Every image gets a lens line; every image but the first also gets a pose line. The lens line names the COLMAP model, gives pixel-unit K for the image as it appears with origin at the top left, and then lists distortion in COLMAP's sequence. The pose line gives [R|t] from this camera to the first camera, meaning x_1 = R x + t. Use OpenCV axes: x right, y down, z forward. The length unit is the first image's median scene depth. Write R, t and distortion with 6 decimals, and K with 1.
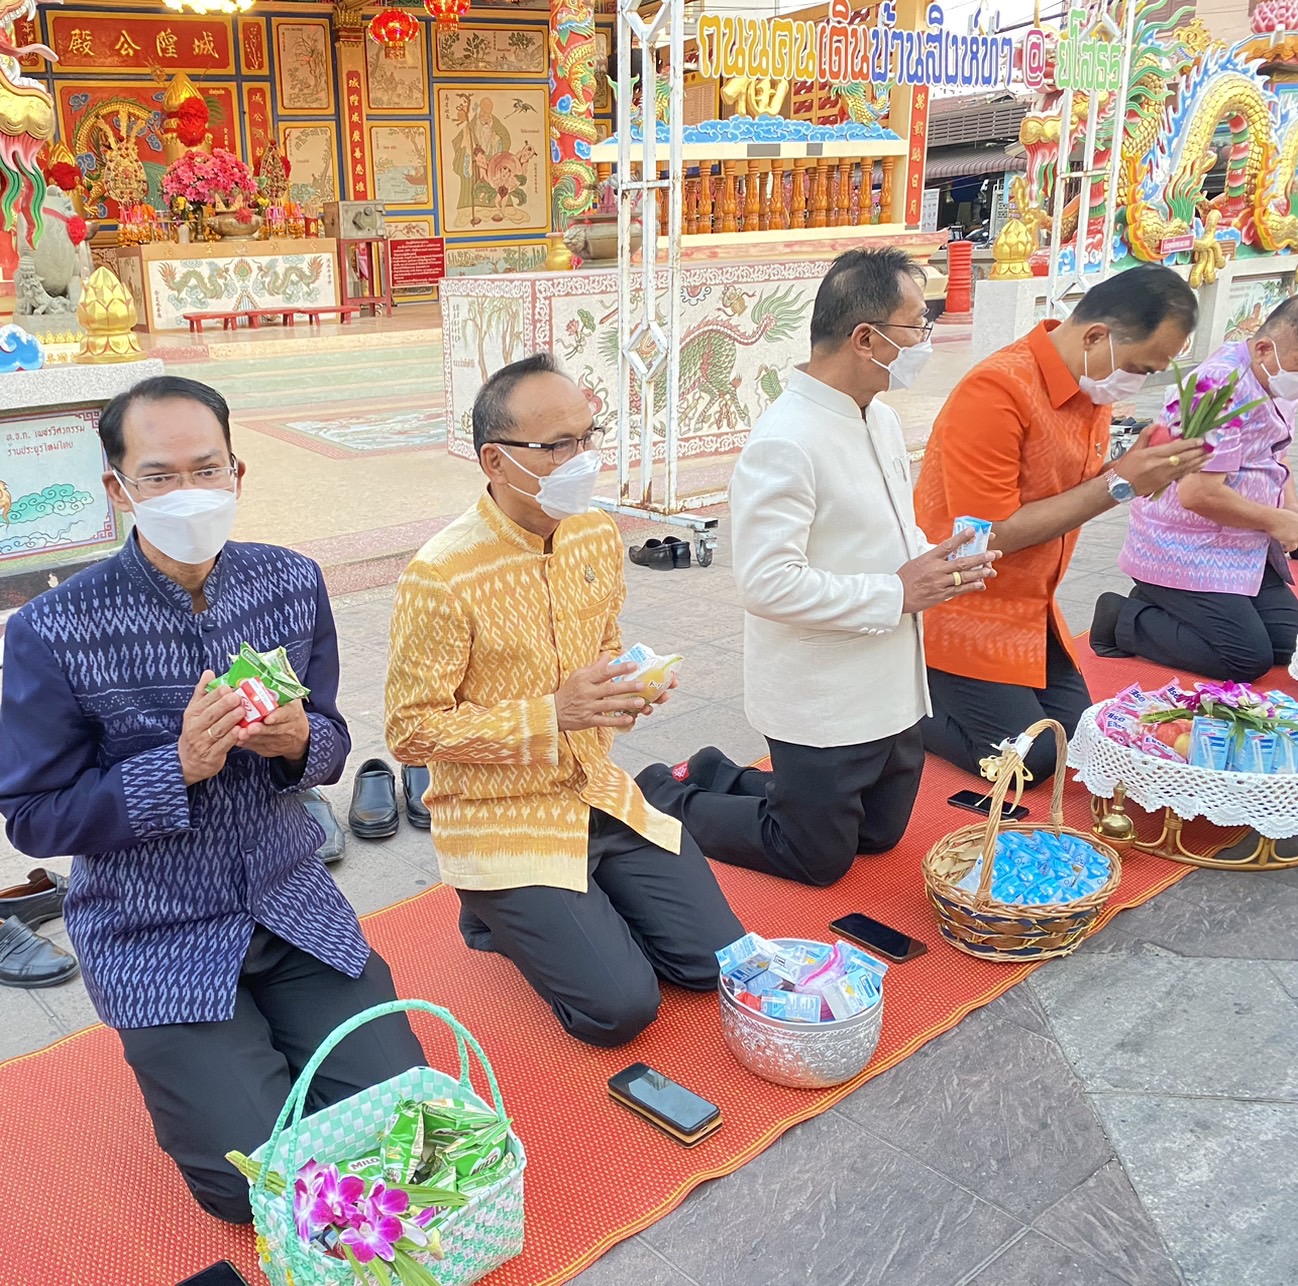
lens RADIAL K [[1312.1, 0, 426.9], [0, 1312.1, 623.6], [0, 0, 1]] dist [0.037444, -0.027448]
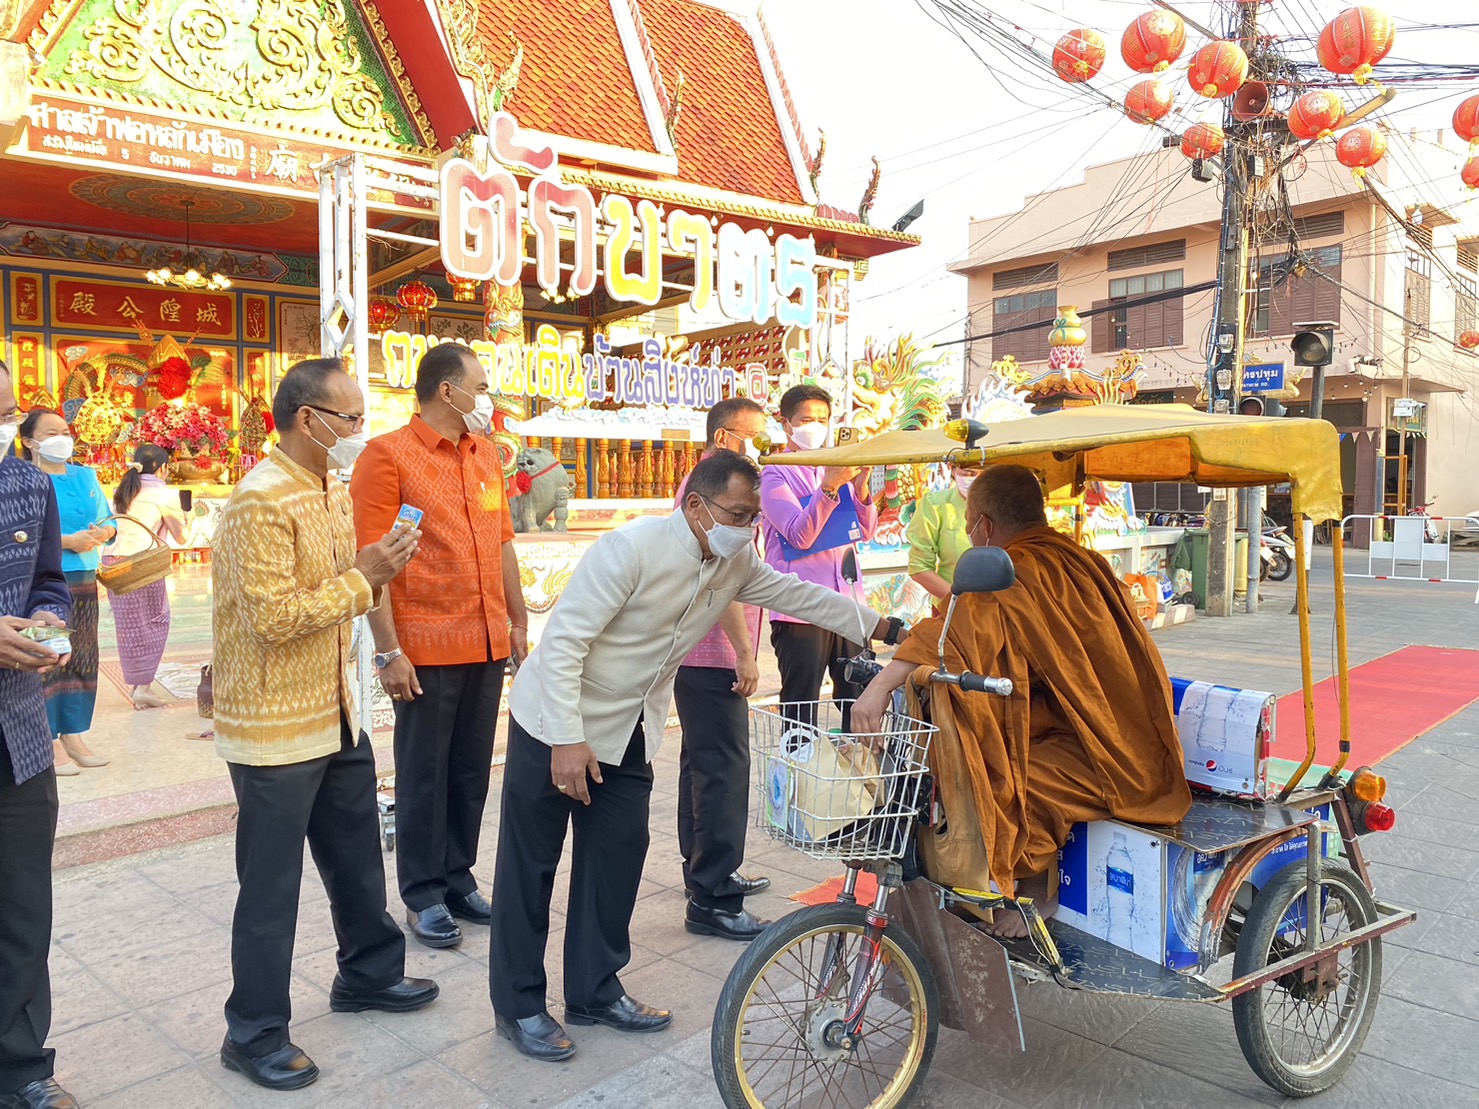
lens RADIAL K [[1131.6, 0, 732.9], [0, 1131.6, 544.1], [0, 0, 1]] dist [0.016769, -0.012593]
pose [[0.982424, 0.037955, 0.182763, 0.169950], [0.004318, 0.974227, -0.225530, -0.042163], [-0.186613, 0.222356, 0.956940, 0.050487]]
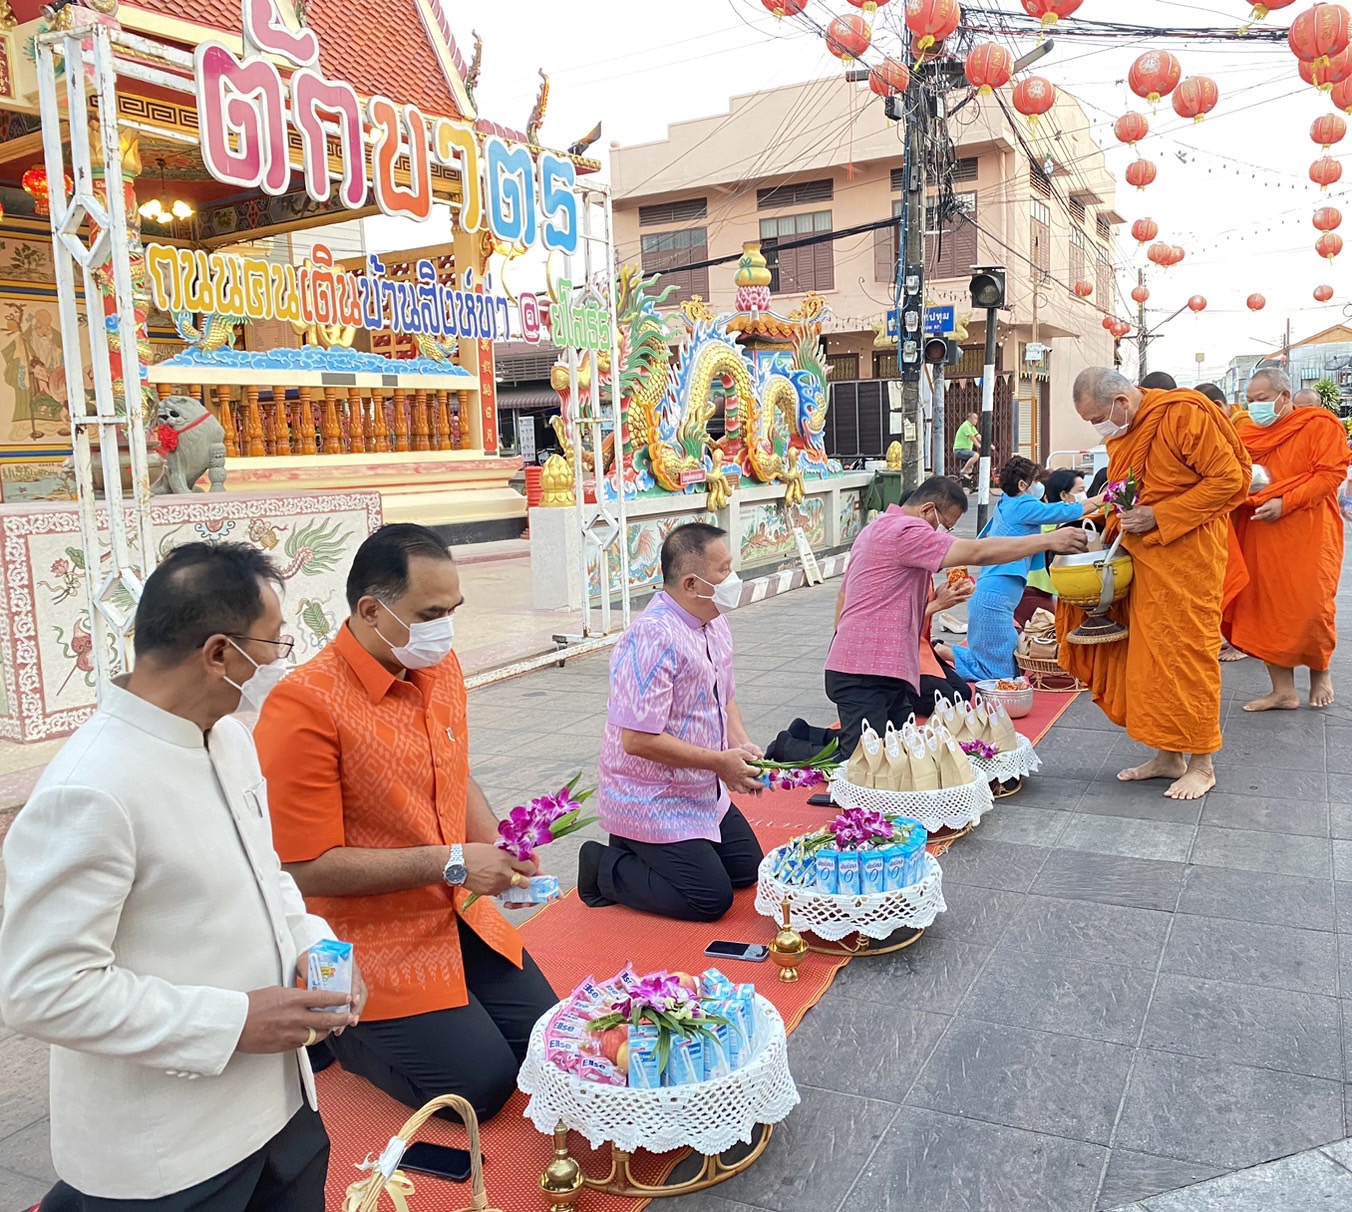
lens RADIAL K [[1236.3, 0, 767.5], [0, 1236.3, 593.9], [0, 0, 1]] dist [0.020057, -0.017230]
pose [[0.864493, -0.038959, 0.501133, 0.071739], [0.123287, 0.982972, -0.136261, -0.027024], [-0.487290, 0.179580, 0.854575, 0.050601]]
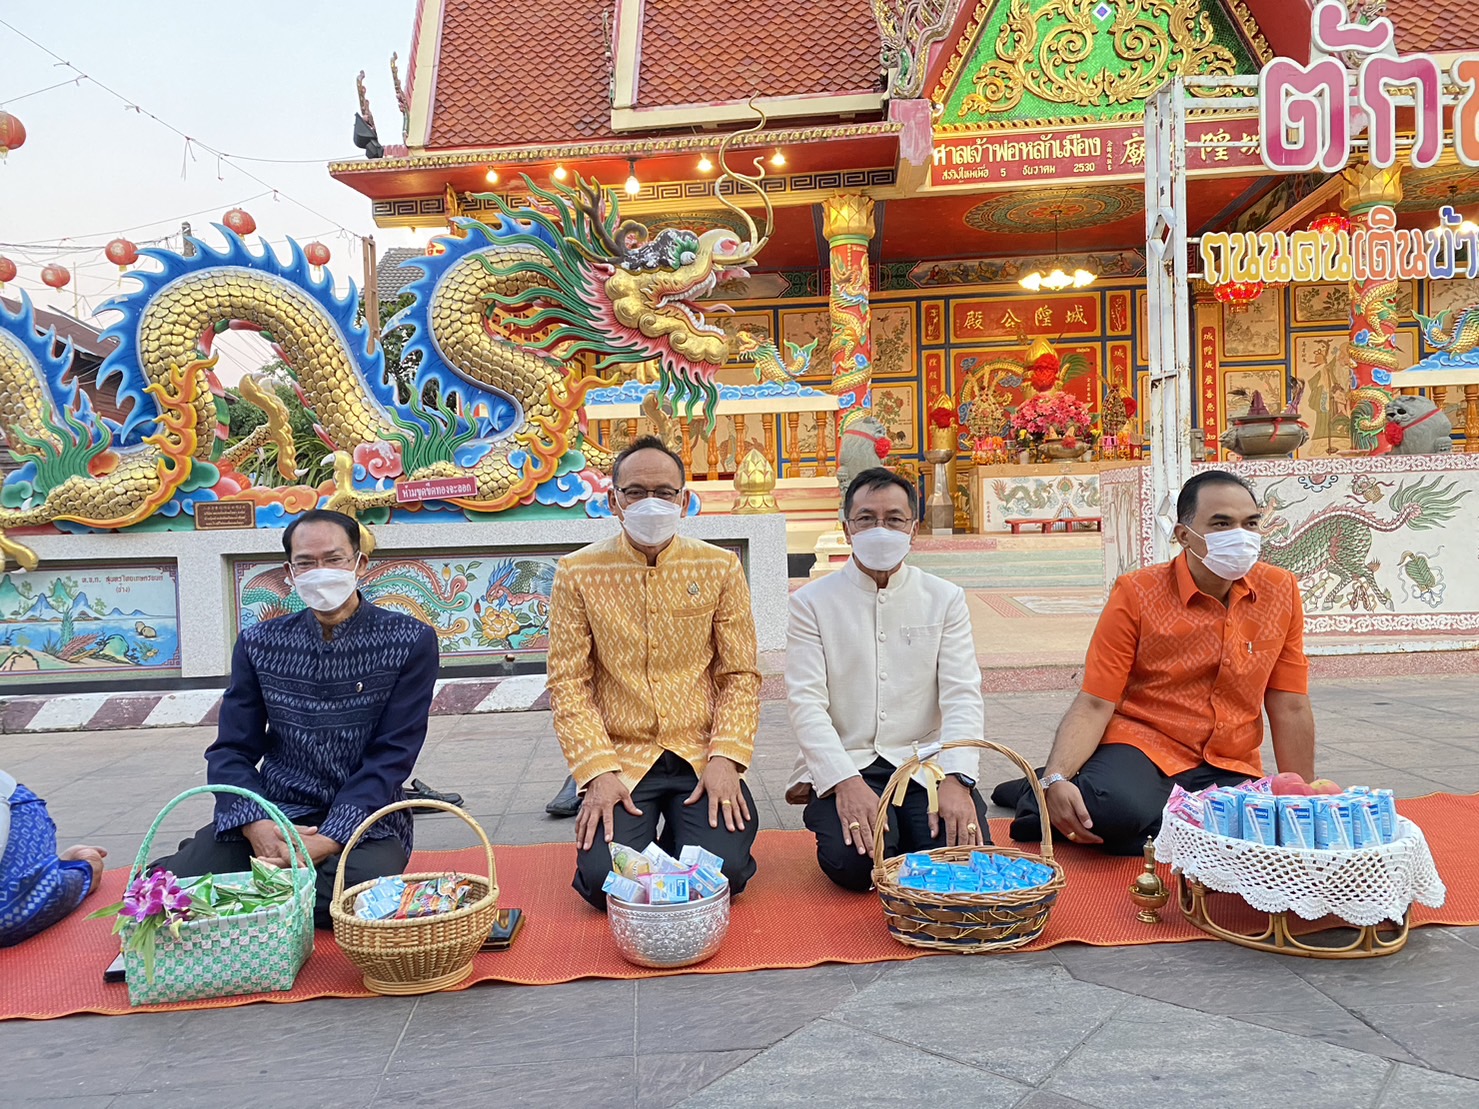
lens RADIAL K [[1131.8, 0, 712.1], [0, 1131.8, 551.7], [0, 0, 1]] dist [-0.000696, -0.001721]
pose [[0.841748, 0.037866, -0.538541, 0.206052], [-0.157988, 0.971145, -0.178654, 0.032741], [0.516236, 0.235465, 0.823442, 0.006976]]
